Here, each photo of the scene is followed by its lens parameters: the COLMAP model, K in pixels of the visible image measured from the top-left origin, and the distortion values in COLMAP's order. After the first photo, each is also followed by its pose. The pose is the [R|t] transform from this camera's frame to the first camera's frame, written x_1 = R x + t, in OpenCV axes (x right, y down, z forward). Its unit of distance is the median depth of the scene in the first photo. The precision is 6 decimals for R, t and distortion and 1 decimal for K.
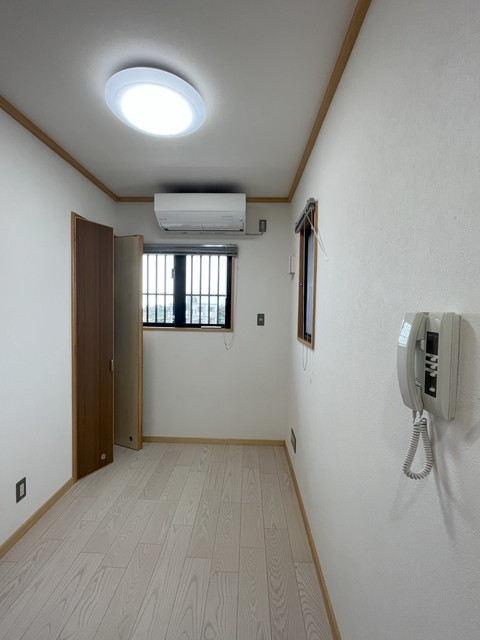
lens RADIAL K [[281.9, 0, 240.0], [0, 281.9, 320.0], [0, 0, 1]] dist [-0.053074, -0.000073]
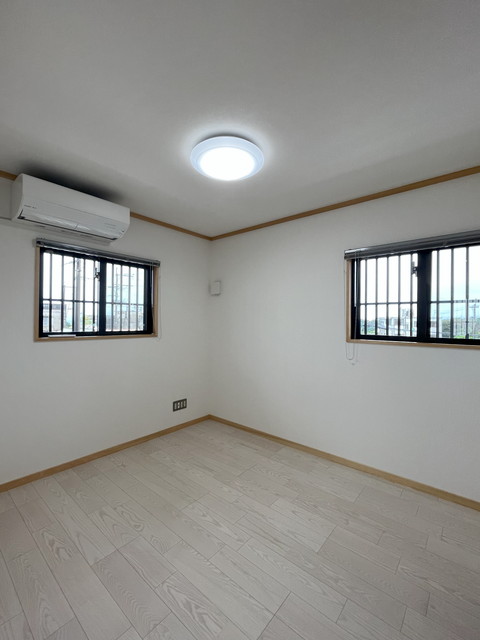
lens RADIAL K [[280.2, 0, 240.0], [0, 280.2, 320.0], [0, 0, 1]] dist [0.000303, 0.000043]
pose [[0.628523, -0.013954, 0.777666, -0.671523], [0.024207, 0.999706, -0.001626, -0.015520], [-0.777414, 0.019847, 0.628675, 0.008730]]
